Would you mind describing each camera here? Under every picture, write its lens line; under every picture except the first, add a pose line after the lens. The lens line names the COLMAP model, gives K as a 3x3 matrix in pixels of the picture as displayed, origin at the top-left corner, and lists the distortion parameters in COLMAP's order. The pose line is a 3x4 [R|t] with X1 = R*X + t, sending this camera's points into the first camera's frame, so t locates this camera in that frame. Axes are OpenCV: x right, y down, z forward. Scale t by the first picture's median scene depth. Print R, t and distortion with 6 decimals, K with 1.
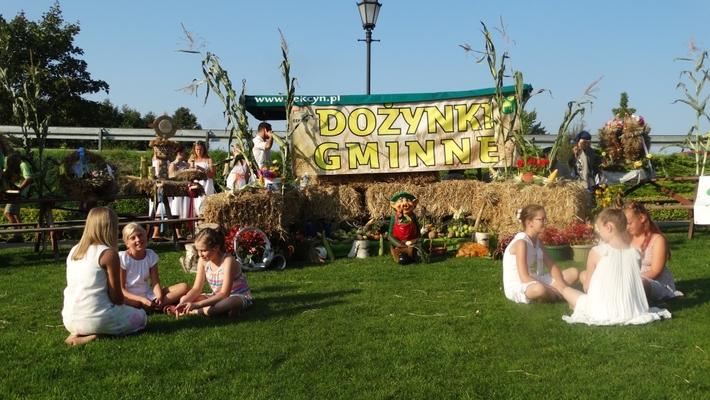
lens RADIAL K [[711.5, 0, 355.0], [0, 711.5, 200.0], [0, 0, 1]] dist [-0.008380, 0.004079]
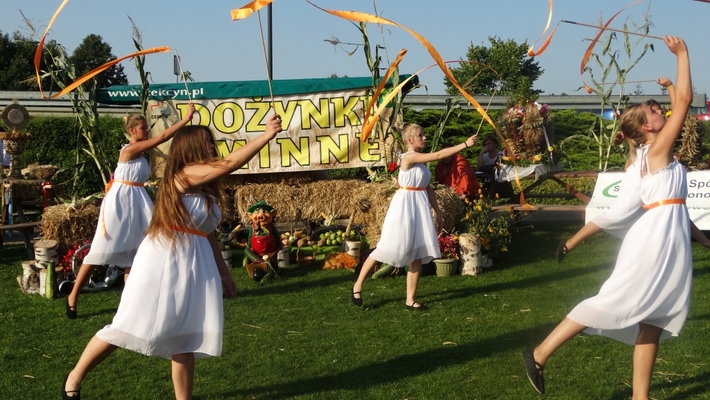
lens RADIAL K [[888.4, 0, 355.0], [0, 888.4, 200.0], [0, 0, 1]] dist [0.001697, 0.027356]
pose [[0.999089, -0.009689, 0.041555, 0.122884], [0.007214, 0.998214, 0.059307, -0.070572], [-0.042055, -0.058953, 0.997374, -0.143172]]
